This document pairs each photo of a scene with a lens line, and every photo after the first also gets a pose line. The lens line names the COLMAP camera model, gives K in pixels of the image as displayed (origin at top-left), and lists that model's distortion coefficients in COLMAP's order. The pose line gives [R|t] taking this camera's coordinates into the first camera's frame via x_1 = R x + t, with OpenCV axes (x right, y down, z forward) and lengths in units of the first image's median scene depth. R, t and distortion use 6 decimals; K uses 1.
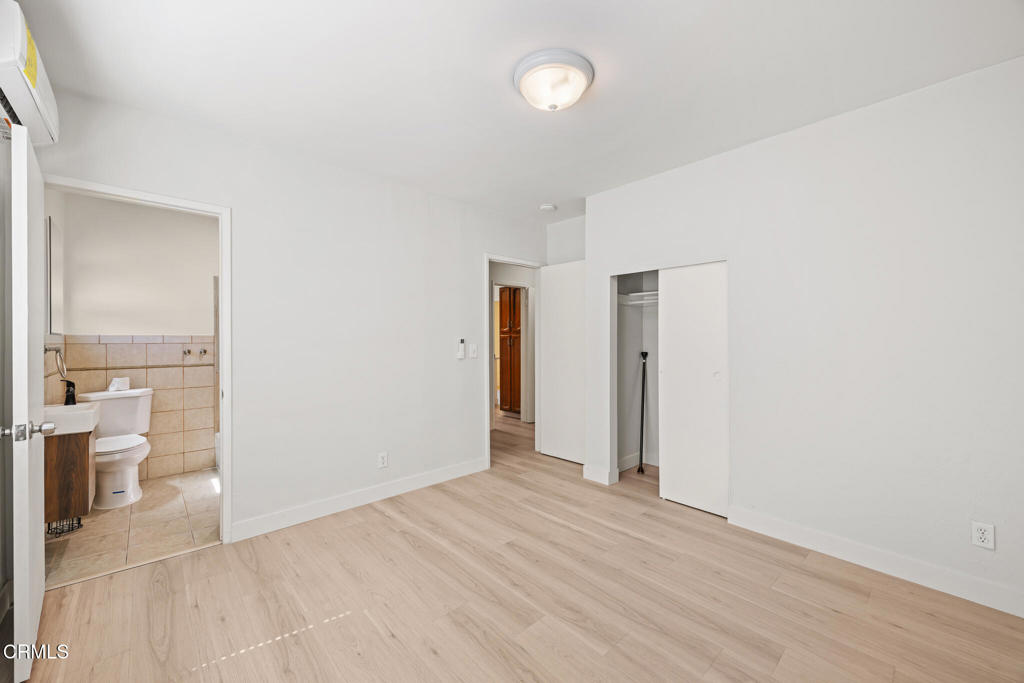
lens RADIAL K [[394.1, 0, 506.7], [0, 394.1, 339.4], [0, 0, 1]] dist [0.001036, -0.000362]
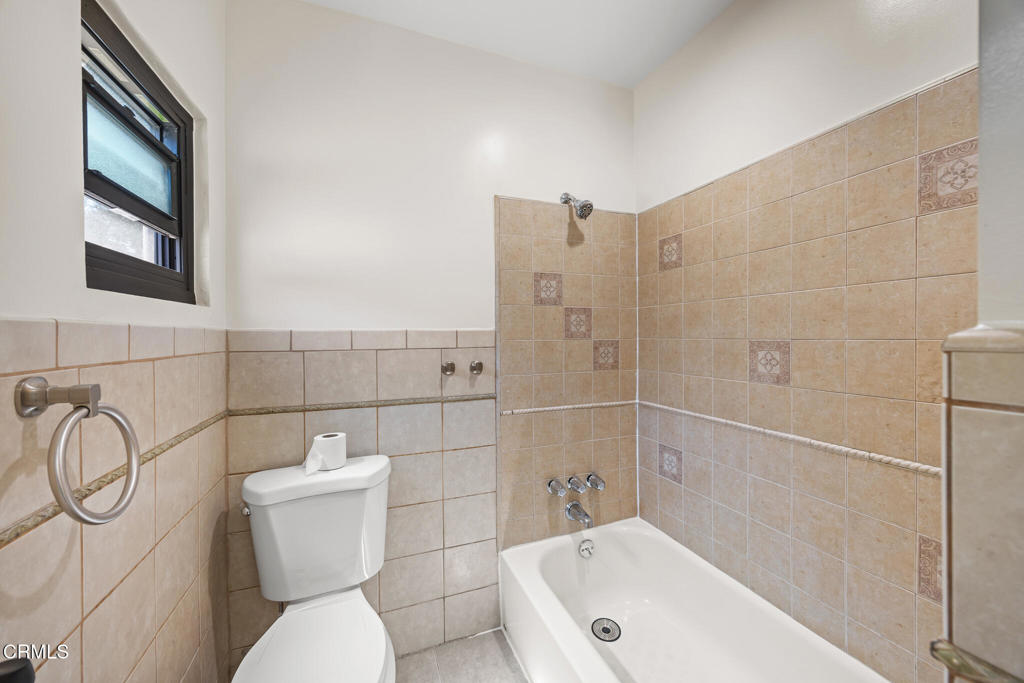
lens RADIAL K [[394.1, 0, 508.9], [0, 394.1, 337.1], [0, 0, 1]] dist [0.001036, -0.000362]
pose [[0.925256, 0.004498, -0.379318, -0.611886], [0.000845, 0.999903, 0.013918, -0.009321], [0.379343, -0.013198, 0.925162, 0.651559]]
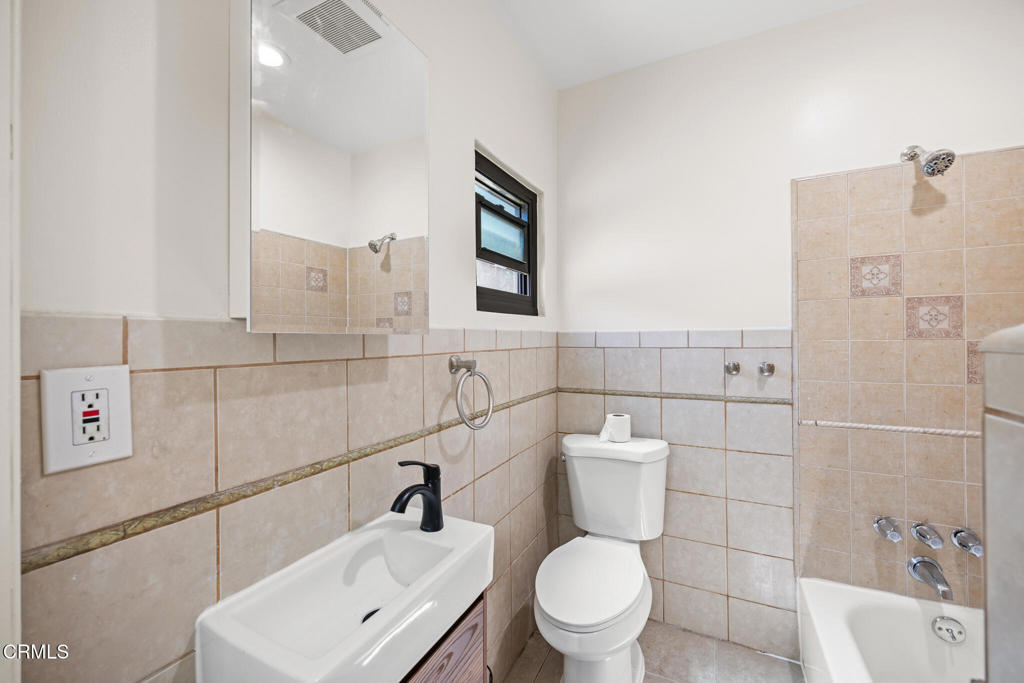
lens RADIAL K [[394.1, 0, 521.8], [0, 394.1, 335.7], [0, 0, 1]] dist [0.001036, -0.000362]
pose [[0.356968, 0.000883, -0.934116, -0.510071], [0.011347, 0.999922, 0.005281, -0.009409], [0.934048, -0.012484, 0.356930, 0.657748]]
